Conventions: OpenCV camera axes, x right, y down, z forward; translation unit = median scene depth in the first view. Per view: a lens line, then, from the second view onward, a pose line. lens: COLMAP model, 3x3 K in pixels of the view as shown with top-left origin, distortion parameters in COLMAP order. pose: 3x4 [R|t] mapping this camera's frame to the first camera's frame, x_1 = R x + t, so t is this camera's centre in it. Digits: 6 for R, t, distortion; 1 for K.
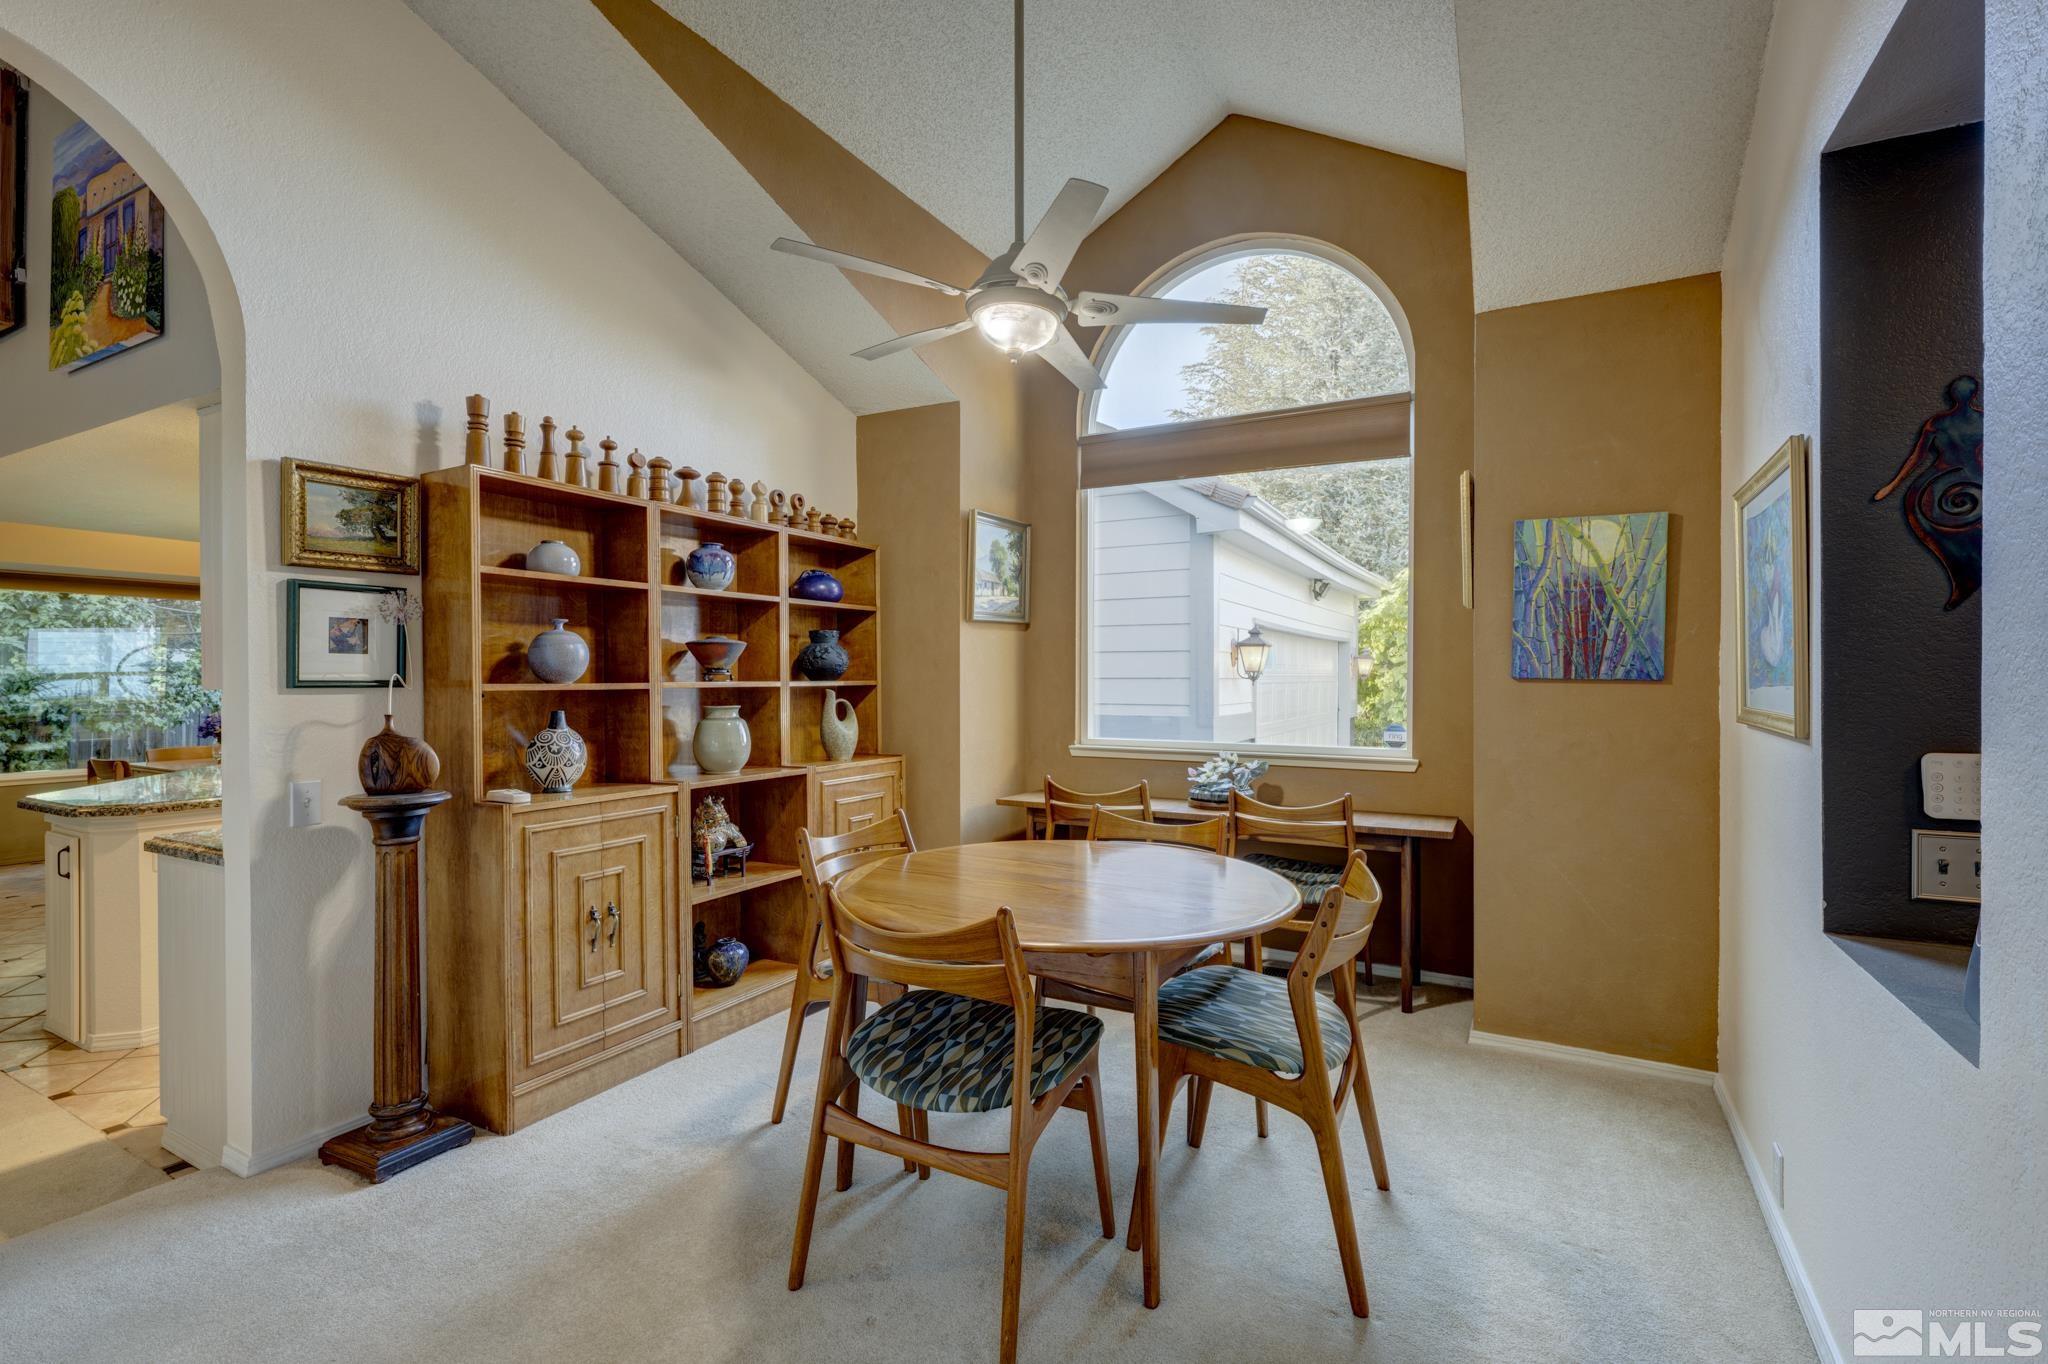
lens RADIAL K [[936.7, 0, 1026.0], [0, 936.7, 683.2], [0, 0, 1]] dist [-0.001863, -0.000191]
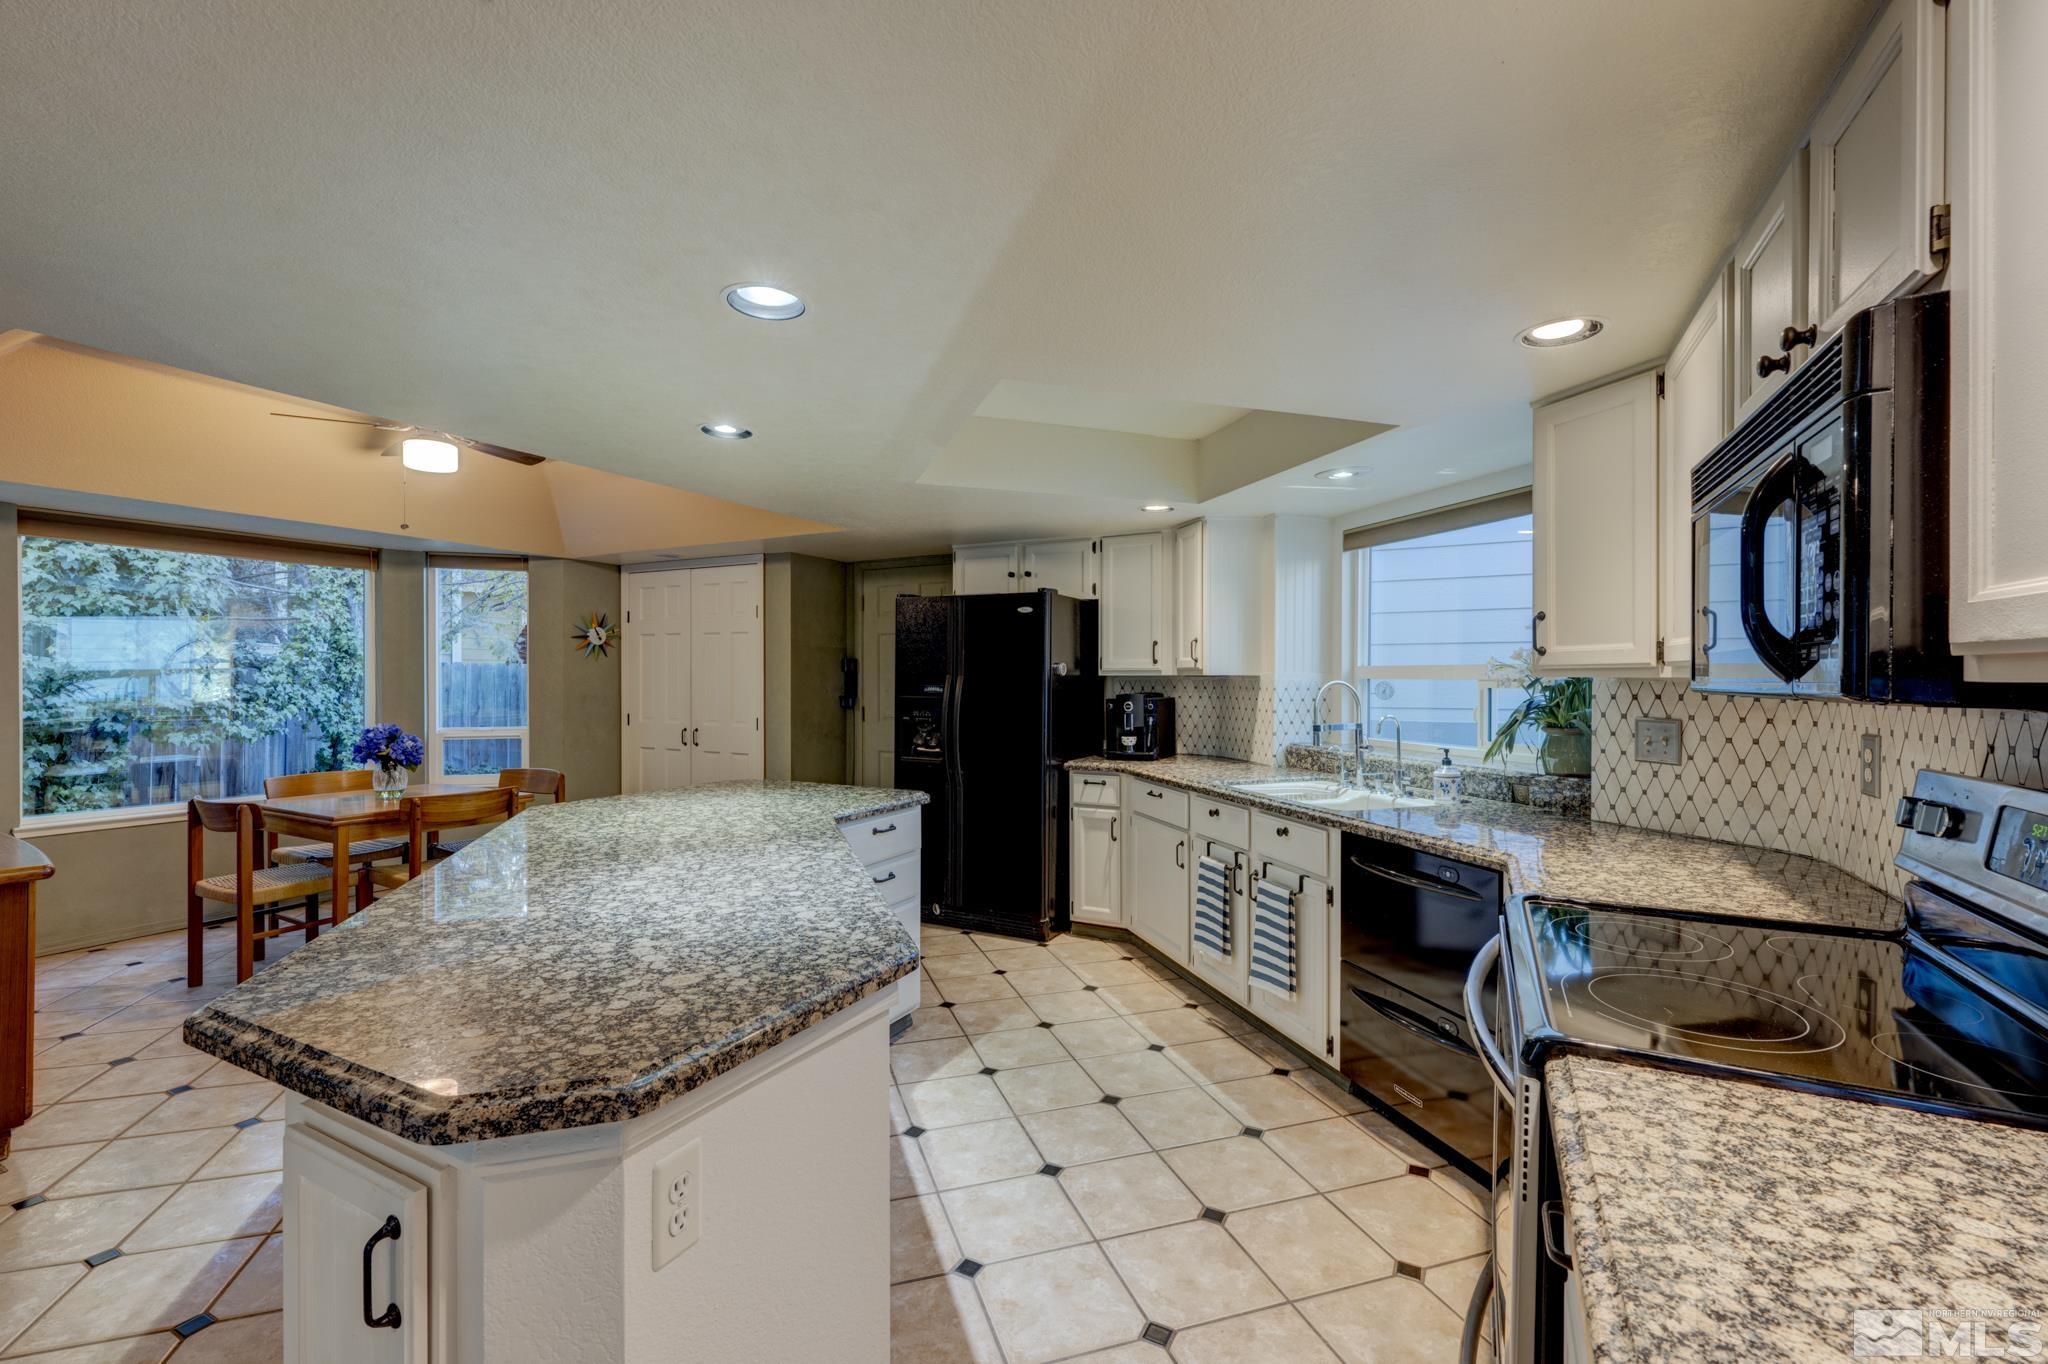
lens RADIAL K [[876.7, 0, 1021.5], [0, 876.7, 674.7], [0, 0, 1]] dist [0.001669, 0.000283]
pose [[0.999664, 0.002291, 0.025812, -0.337853], [-0.001960, 0.999915, -0.012865, 0.002618], [-0.025839, 0.012810, 0.999584, 0.289489]]
